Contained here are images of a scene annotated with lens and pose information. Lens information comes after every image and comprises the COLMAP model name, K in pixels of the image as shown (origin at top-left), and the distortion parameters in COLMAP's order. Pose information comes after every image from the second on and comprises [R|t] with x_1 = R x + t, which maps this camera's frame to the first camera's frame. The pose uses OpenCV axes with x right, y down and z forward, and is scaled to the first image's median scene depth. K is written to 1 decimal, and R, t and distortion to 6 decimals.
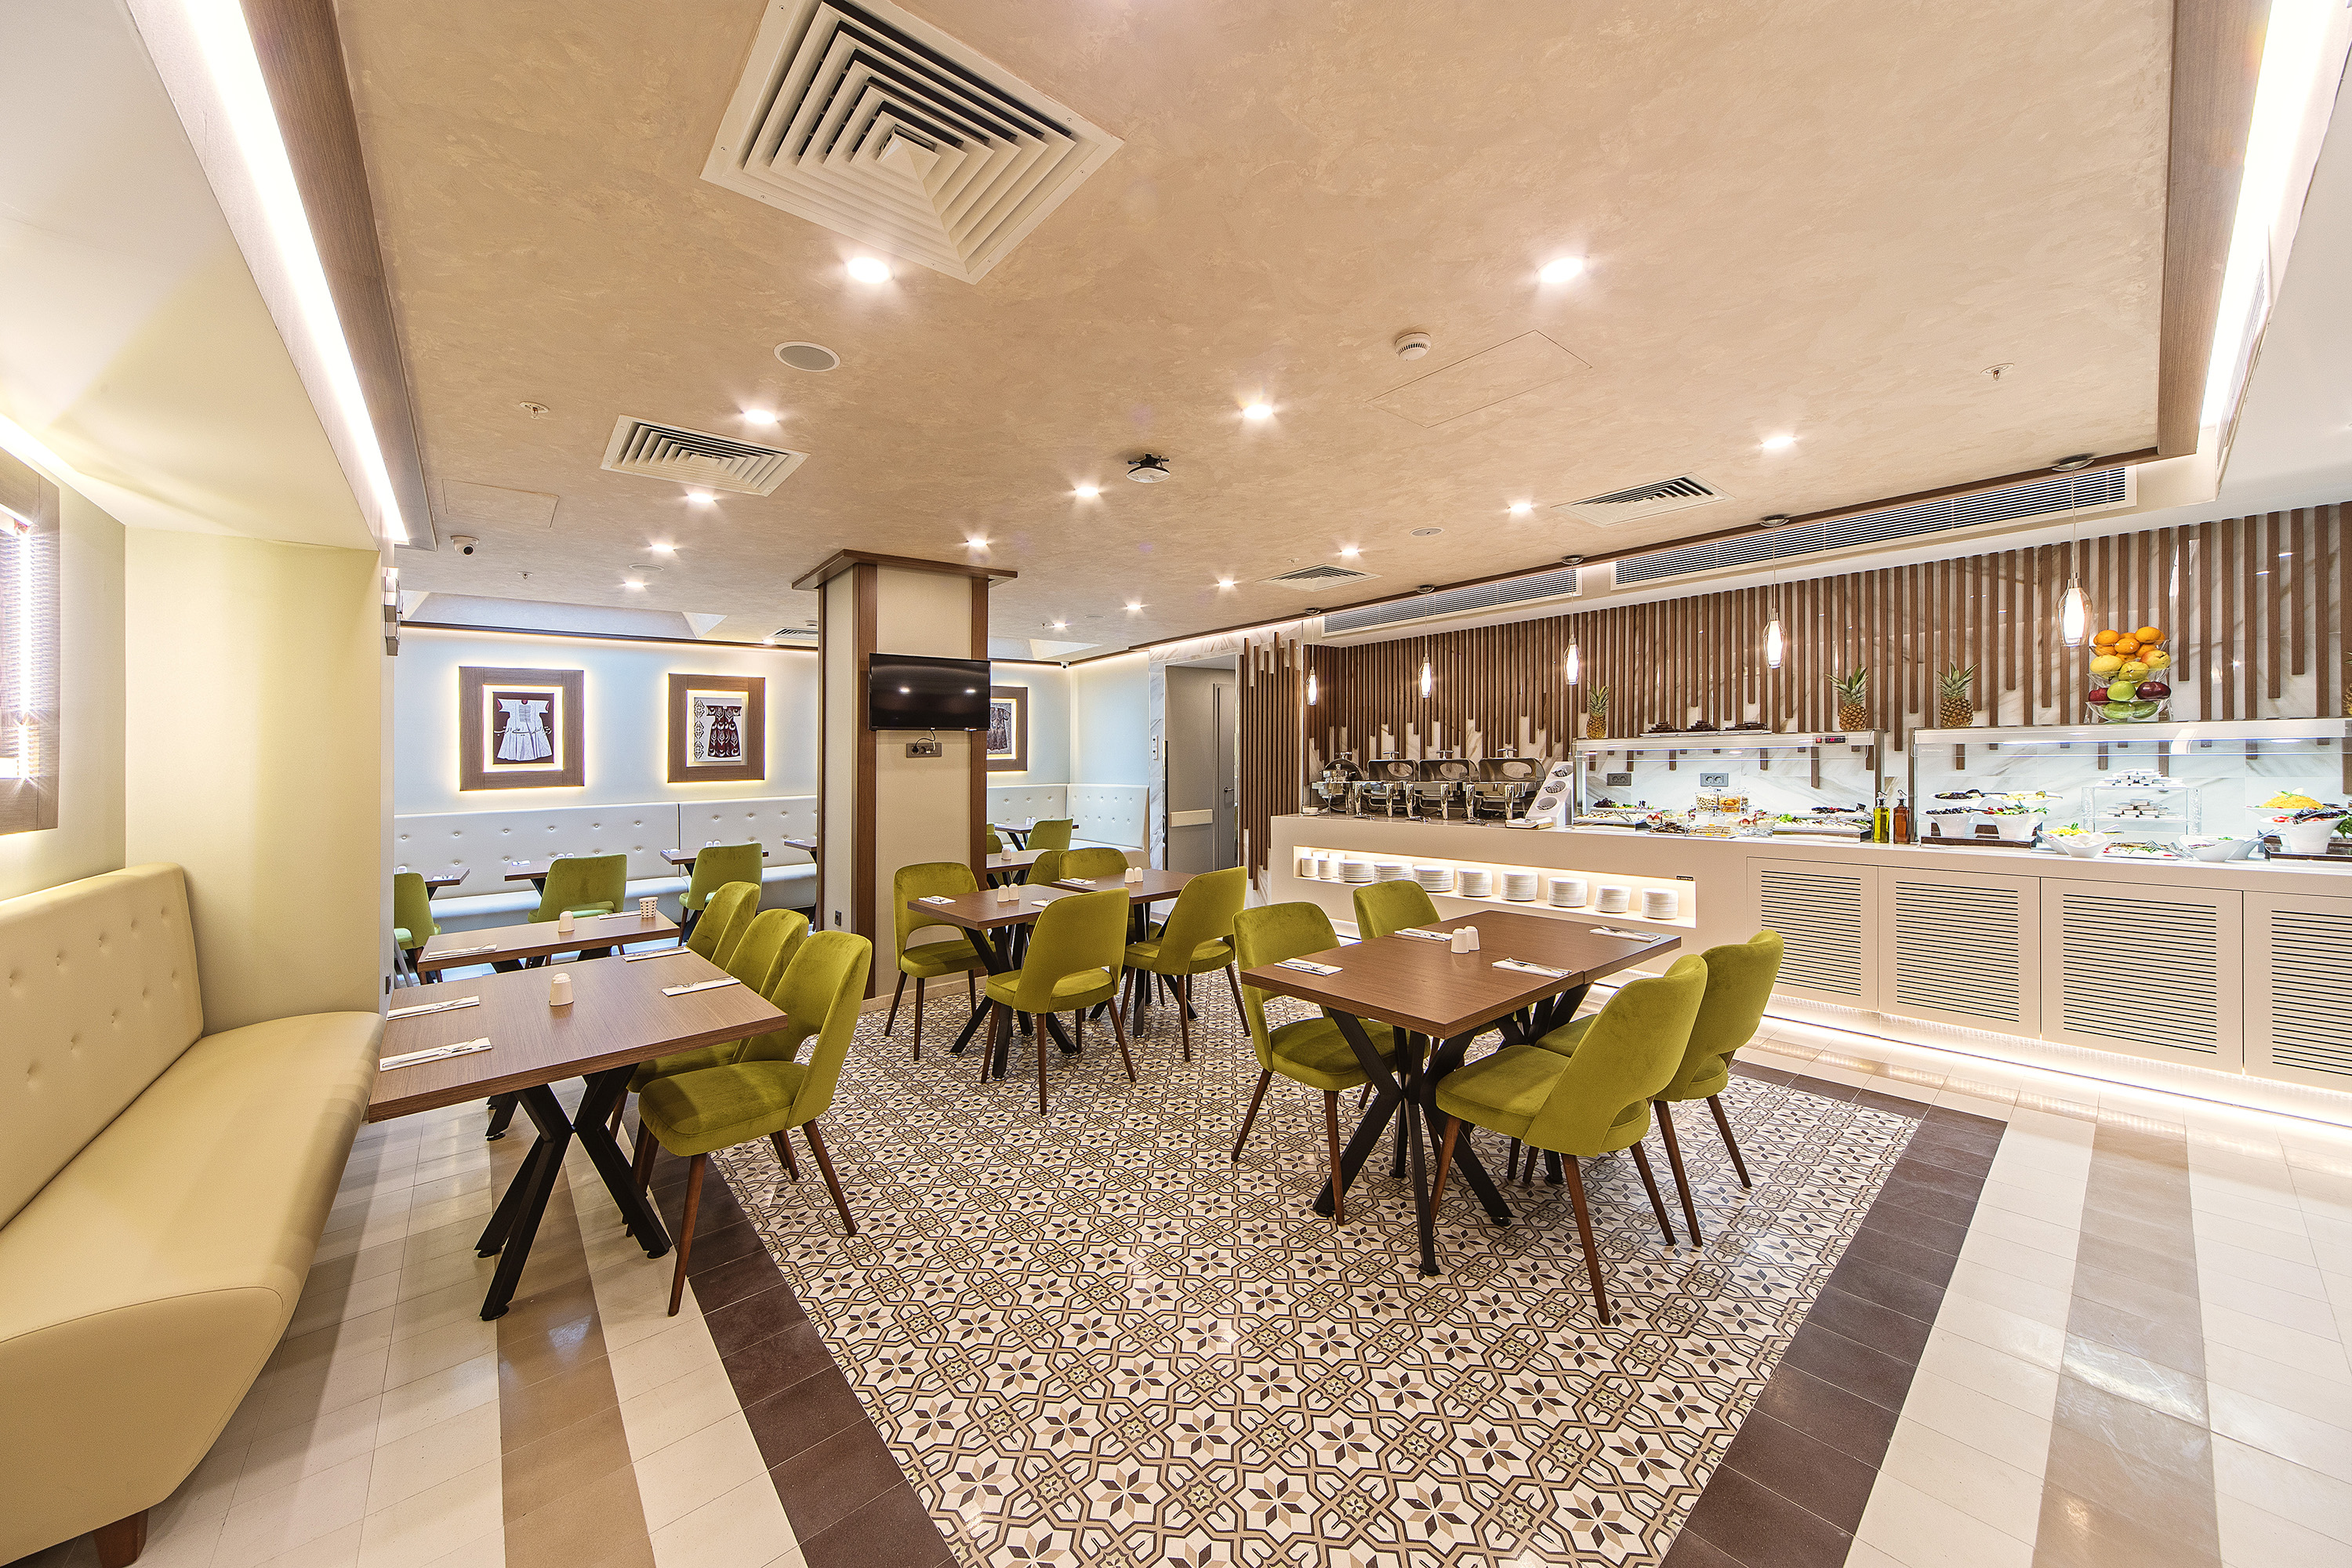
lens RADIAL K [[790.5, 0, 1127.6], [0, 790.5, 757.3], [0, 0, 1]] dist [0.003490, -0.000406]
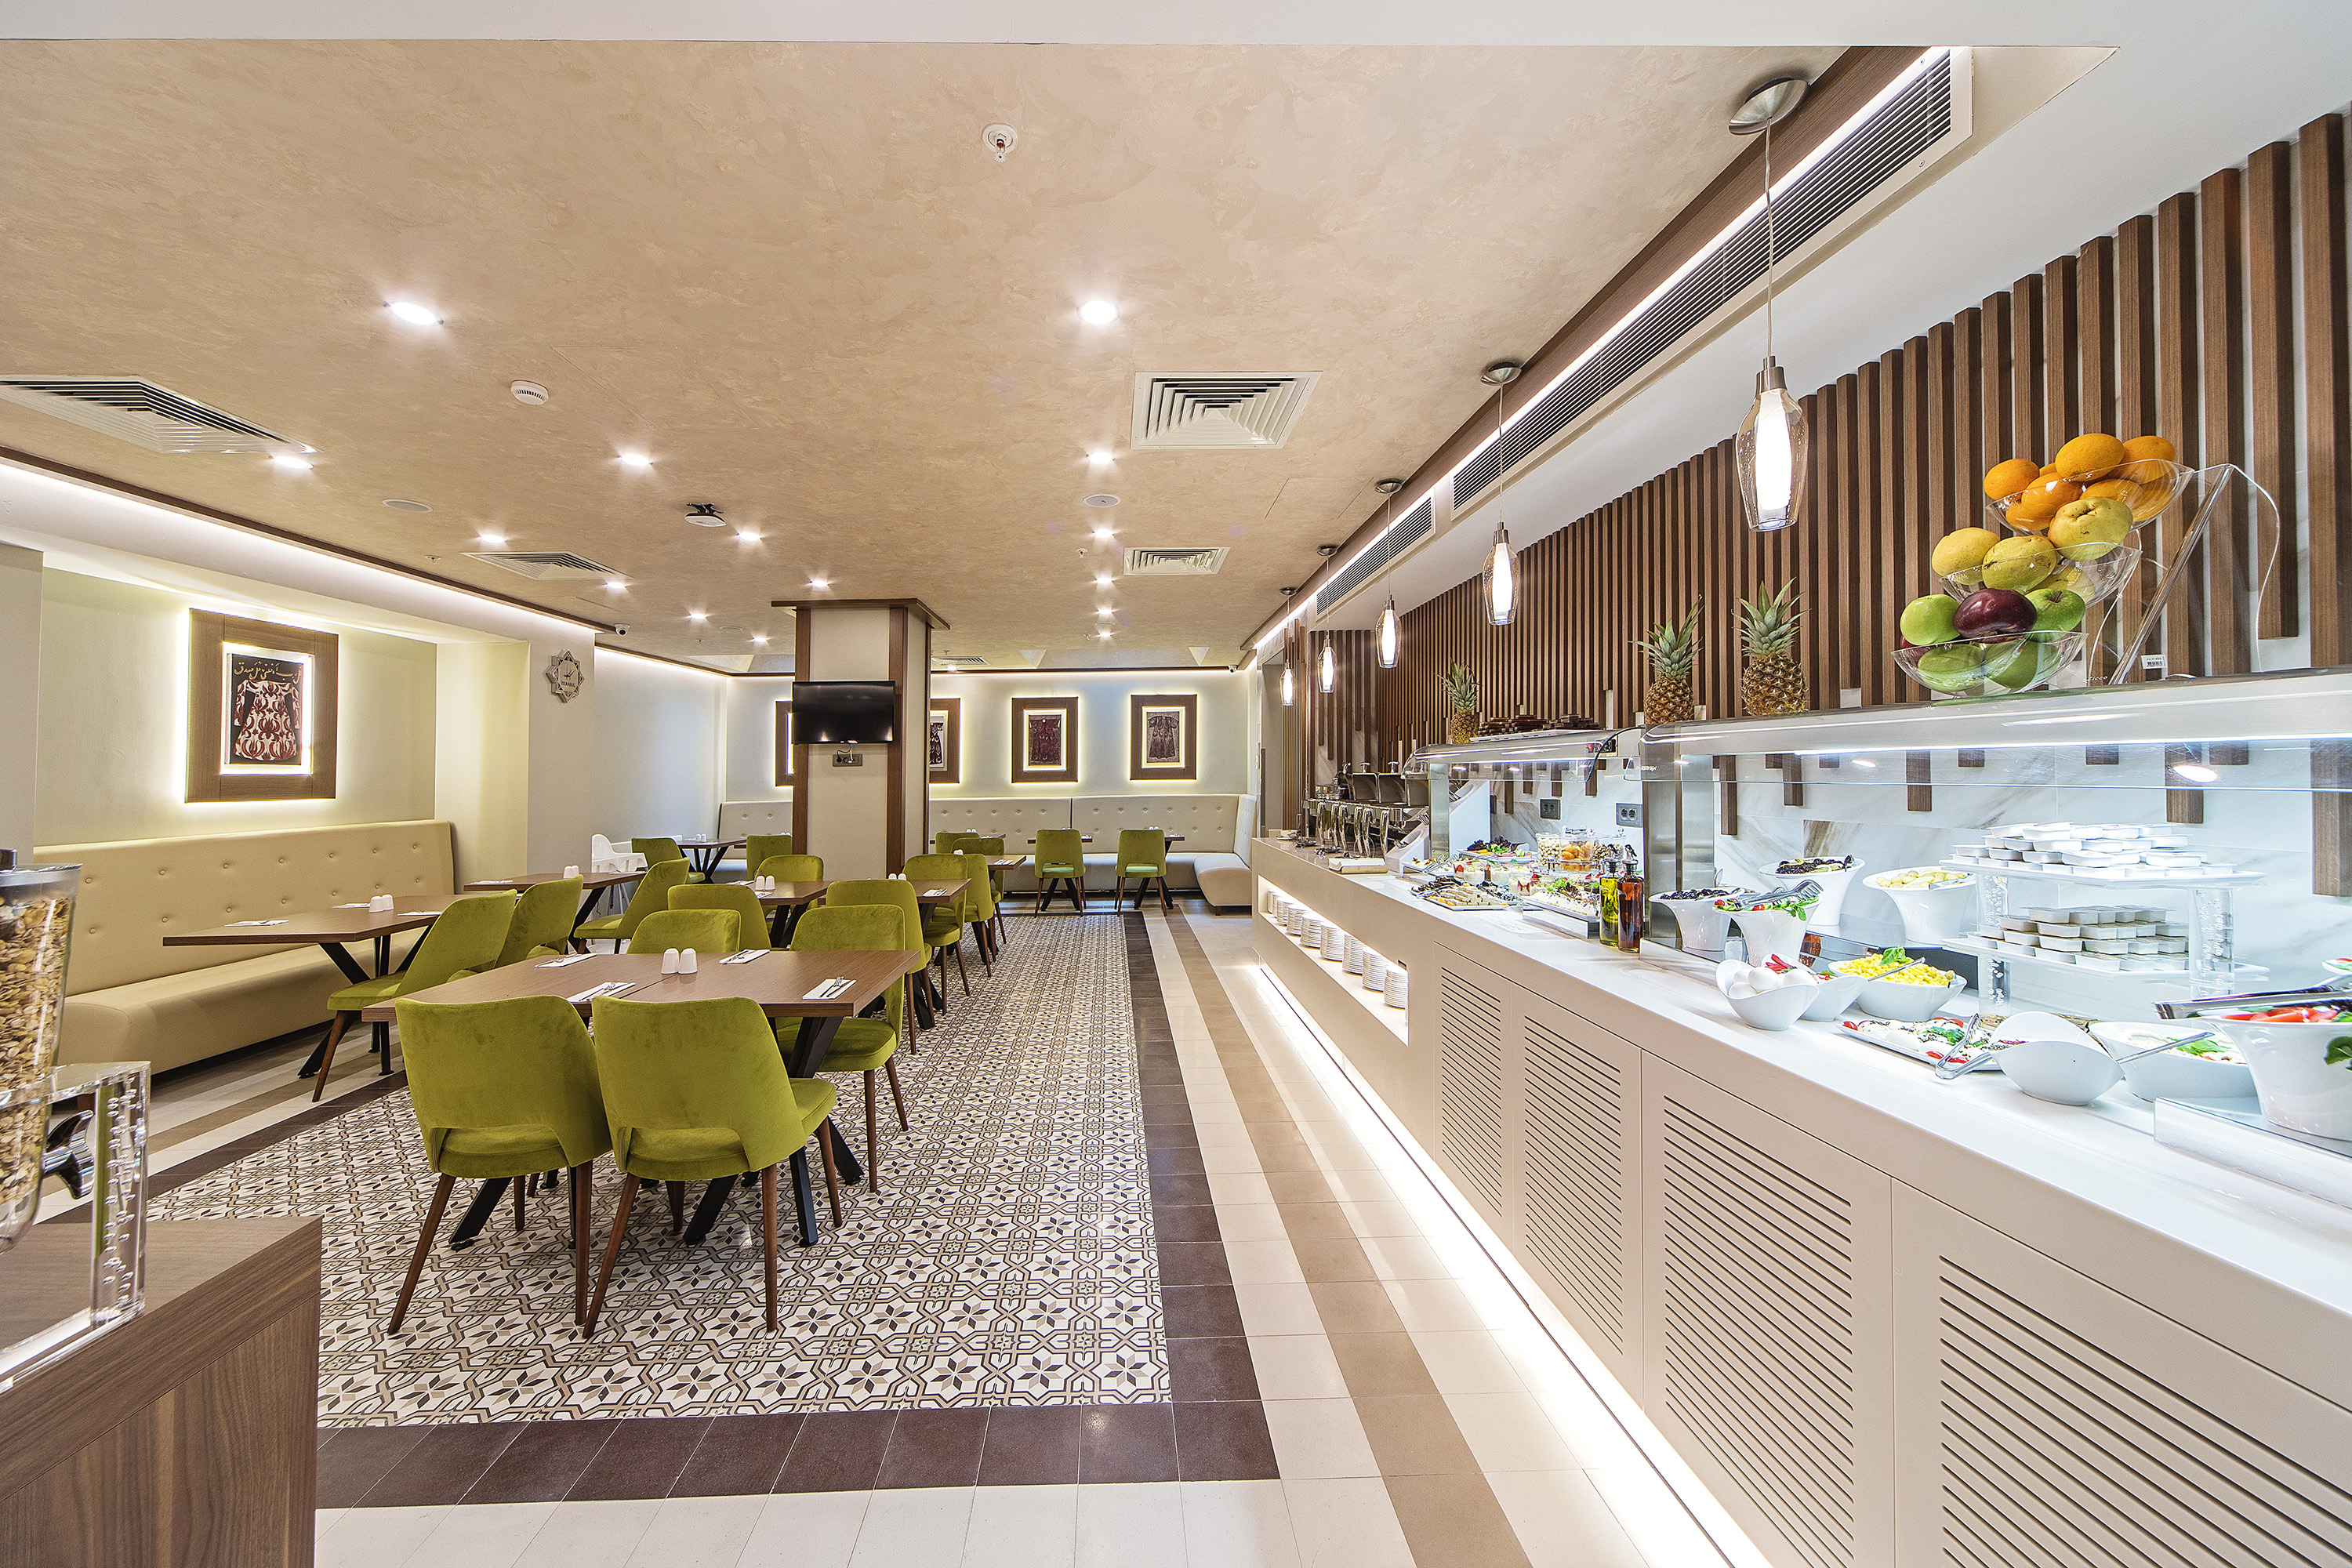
lens RADIAL K [[790.5, 0, 1185.9], [0, 790.5, 760.8], [0, 0, 1]] dist [0.003490, -0.000406]
pose [[0.803149, 0.003069, -0.595770, 0.781162], [-0.002687, 0.999995, 0.001530, -0.009843], [0.595772, 0.000372, 0.803154, 0.314201]]
